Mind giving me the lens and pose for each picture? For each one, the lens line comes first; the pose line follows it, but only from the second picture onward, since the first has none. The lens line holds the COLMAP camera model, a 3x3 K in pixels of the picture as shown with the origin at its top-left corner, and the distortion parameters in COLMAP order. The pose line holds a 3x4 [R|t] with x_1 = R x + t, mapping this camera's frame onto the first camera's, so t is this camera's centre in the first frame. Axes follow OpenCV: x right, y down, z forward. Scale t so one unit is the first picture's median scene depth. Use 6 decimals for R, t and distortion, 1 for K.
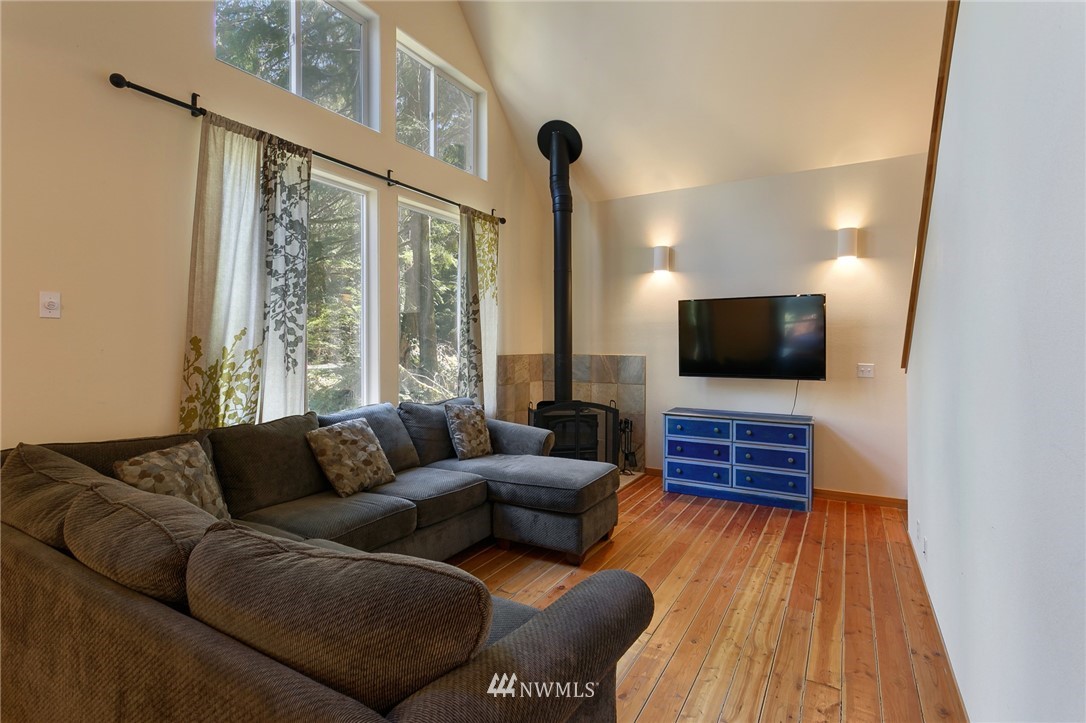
lens RADIAL K [[525.5, 0, 543.5], [0, 525.5, 351.6], [0, 0, 1]] dist [0.001181, 0.000156]
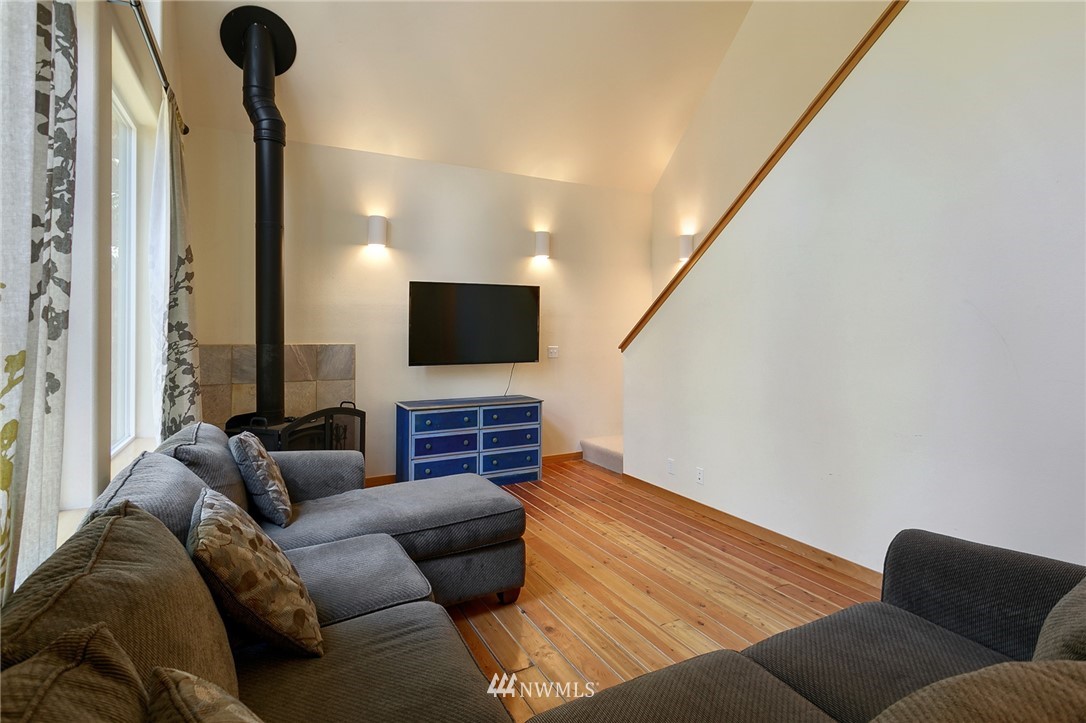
lens RADIAL K [[536.5, 0, 531.8], [0, 536.5, 335.6], [0, 0, 1]] dist [-0.011408, 0.000347]
pose [[0.539997, -0.009731, 0.841611, -0.437198], [0.011796, 0.999922, 0.003993, -0.007209], [-0.841584, 0.007772, 0.540070, 0.368908]]
